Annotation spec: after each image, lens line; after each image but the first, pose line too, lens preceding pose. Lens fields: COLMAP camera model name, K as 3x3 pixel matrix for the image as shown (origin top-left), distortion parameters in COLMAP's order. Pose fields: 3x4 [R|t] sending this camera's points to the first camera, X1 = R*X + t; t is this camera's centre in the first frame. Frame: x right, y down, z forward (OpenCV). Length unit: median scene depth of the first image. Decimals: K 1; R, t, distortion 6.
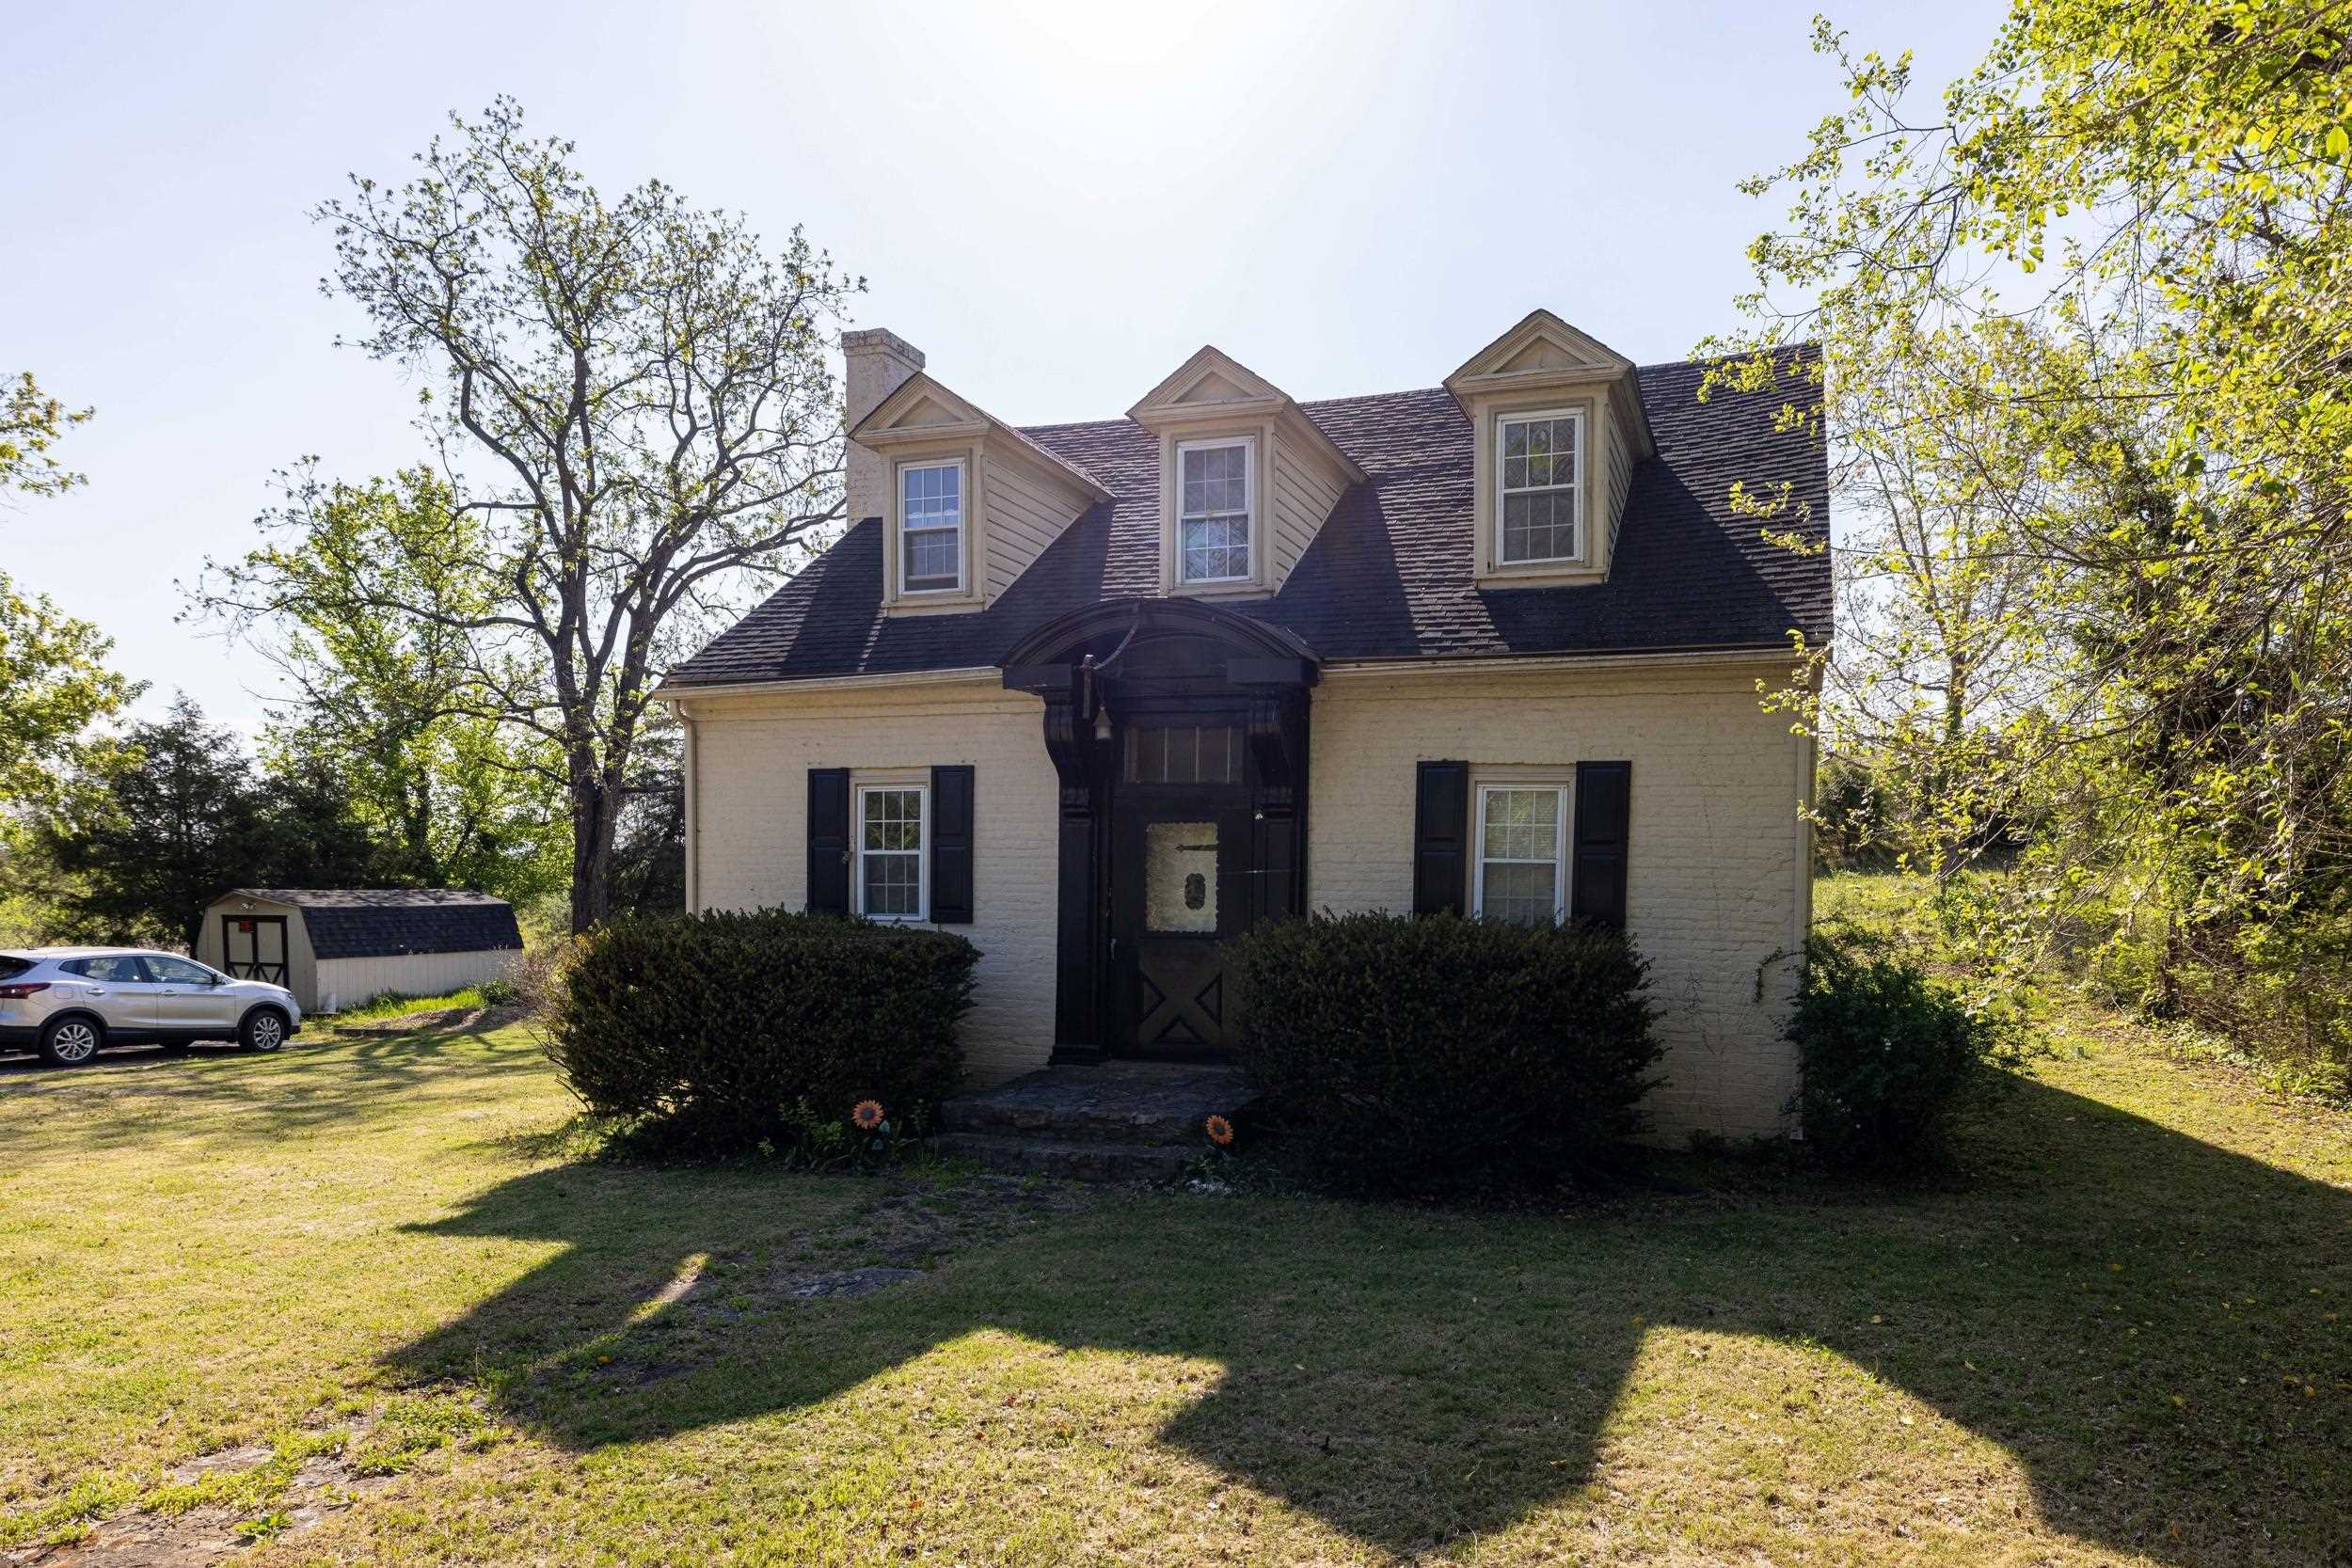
lens RADIAL K [[1389.9, 0, 1178.6], [0, 1389.9, 834.2], [0, 0, 1]] dist [0.020362, -0.001712]
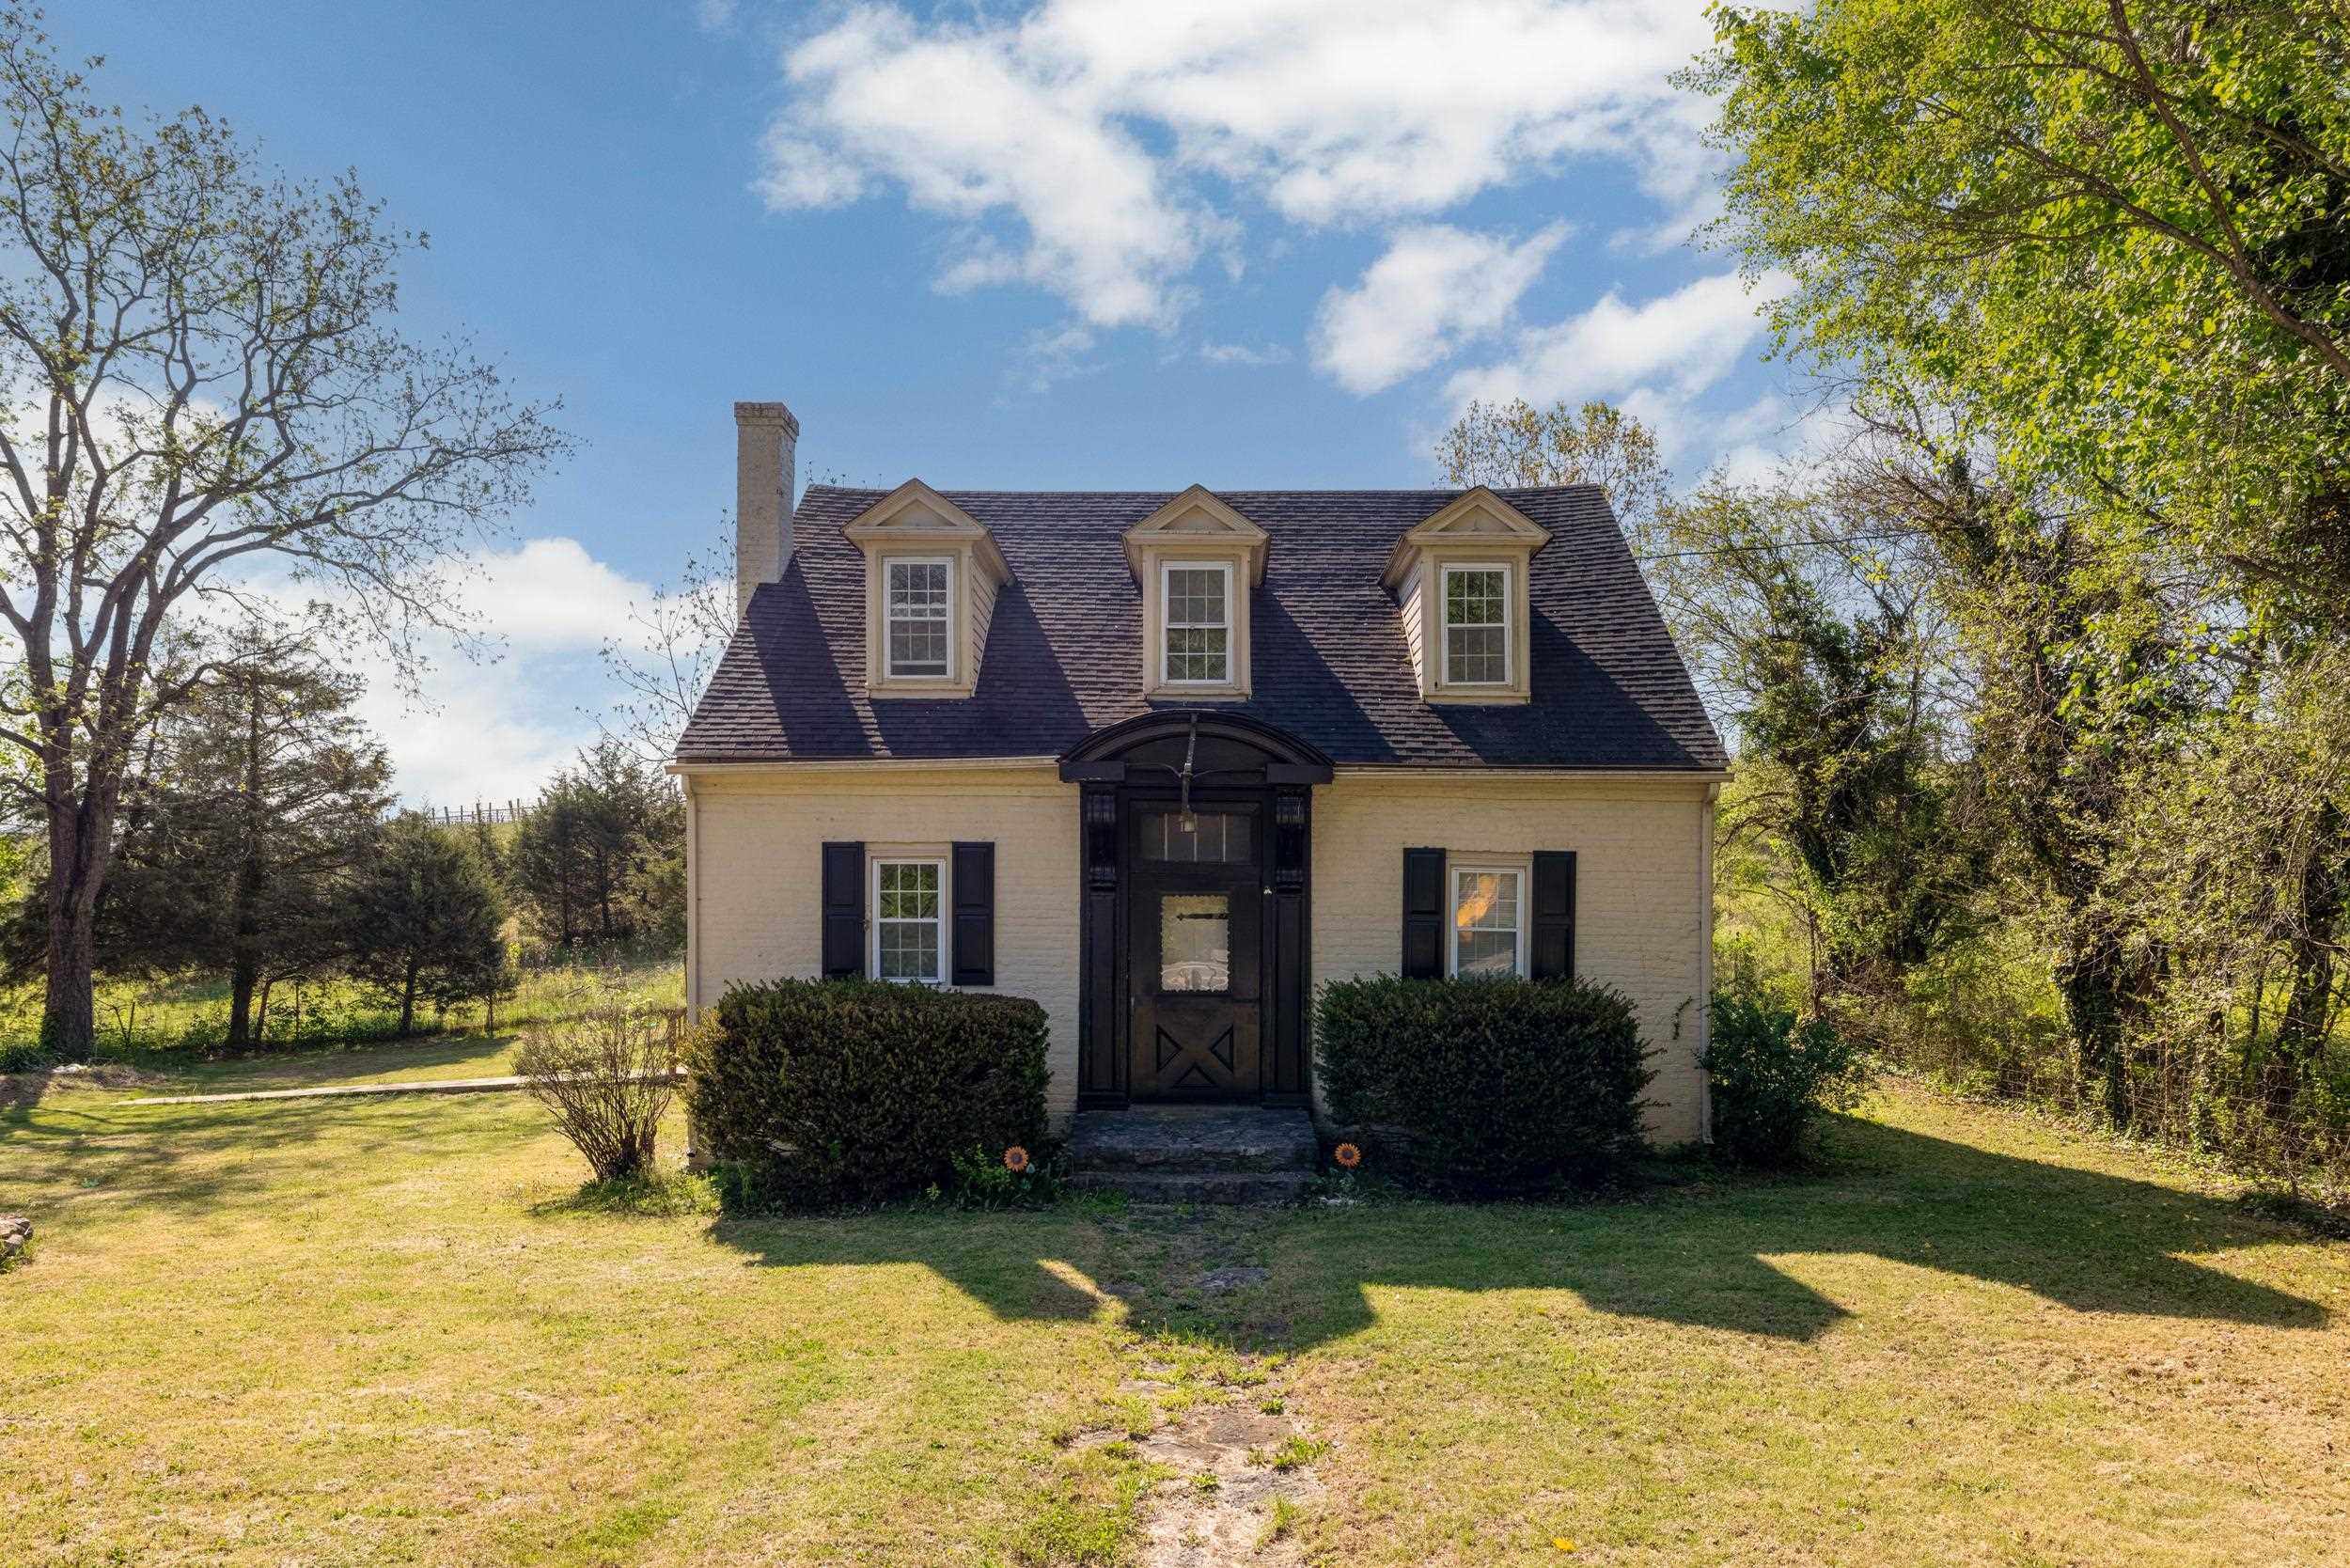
lens RADIAL K [[1463.1, 0, 1174.2], [0, 1463.1, 790.6], [0, 0, 1]] dist [0.020411, 0.001554]
pose [[0.965000, 0.015959, 0.261764, -0.320459], [-0.003002, 0.998754, -0.049823, -0.033473], [-0.262233, 0.047293, 0.963845, -0.168446]]
